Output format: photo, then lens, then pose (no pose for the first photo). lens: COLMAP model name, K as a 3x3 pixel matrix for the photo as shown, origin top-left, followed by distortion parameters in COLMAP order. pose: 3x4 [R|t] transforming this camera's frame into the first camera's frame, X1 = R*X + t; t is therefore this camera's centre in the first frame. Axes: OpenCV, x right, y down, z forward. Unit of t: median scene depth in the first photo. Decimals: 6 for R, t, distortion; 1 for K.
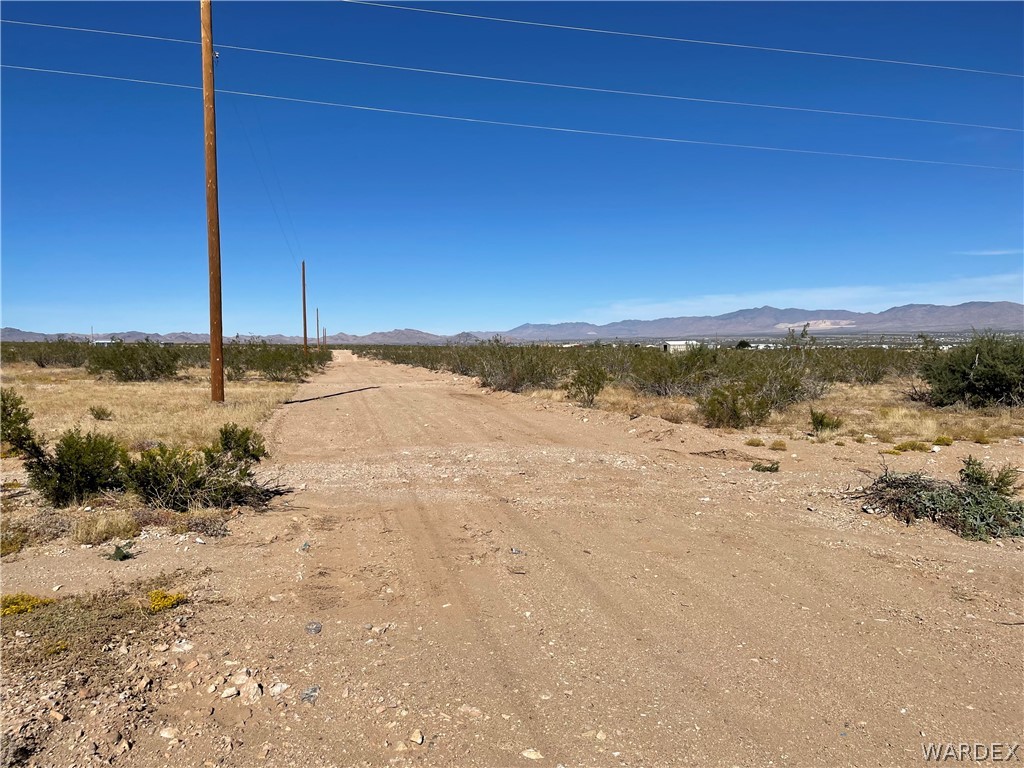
lens RADIAL K [[761.0, 0, 507.0], [0, 761.0, 370.8], [0, 0, 1]] dist [0.084384, -0.108948]
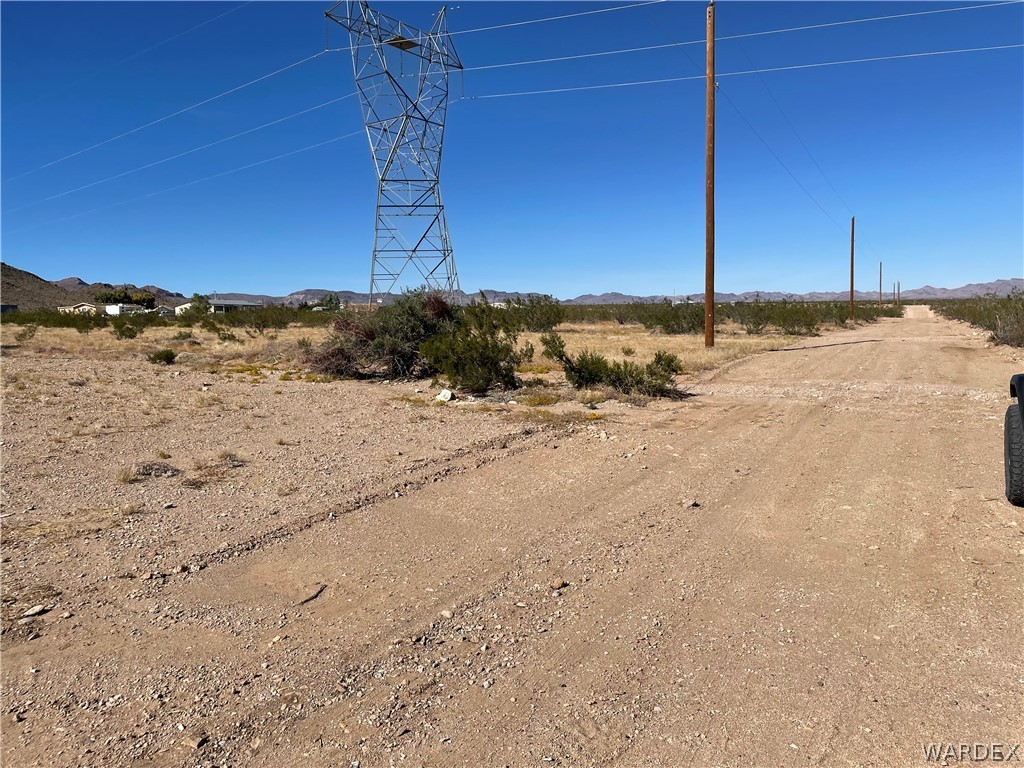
lens RADIAL K [[761.0, 0, 507.0], [0, 761.0, 370.8], [0, 0, 1]] dist [0.084384, -0.108948]
pose [[0.755775, 0.037471, -0.653758, 0.231969], [-0.001755, 0.998474, 0.055199, 0.008754], [0.654828, -0.040571, 0.754688, -0.244094]]
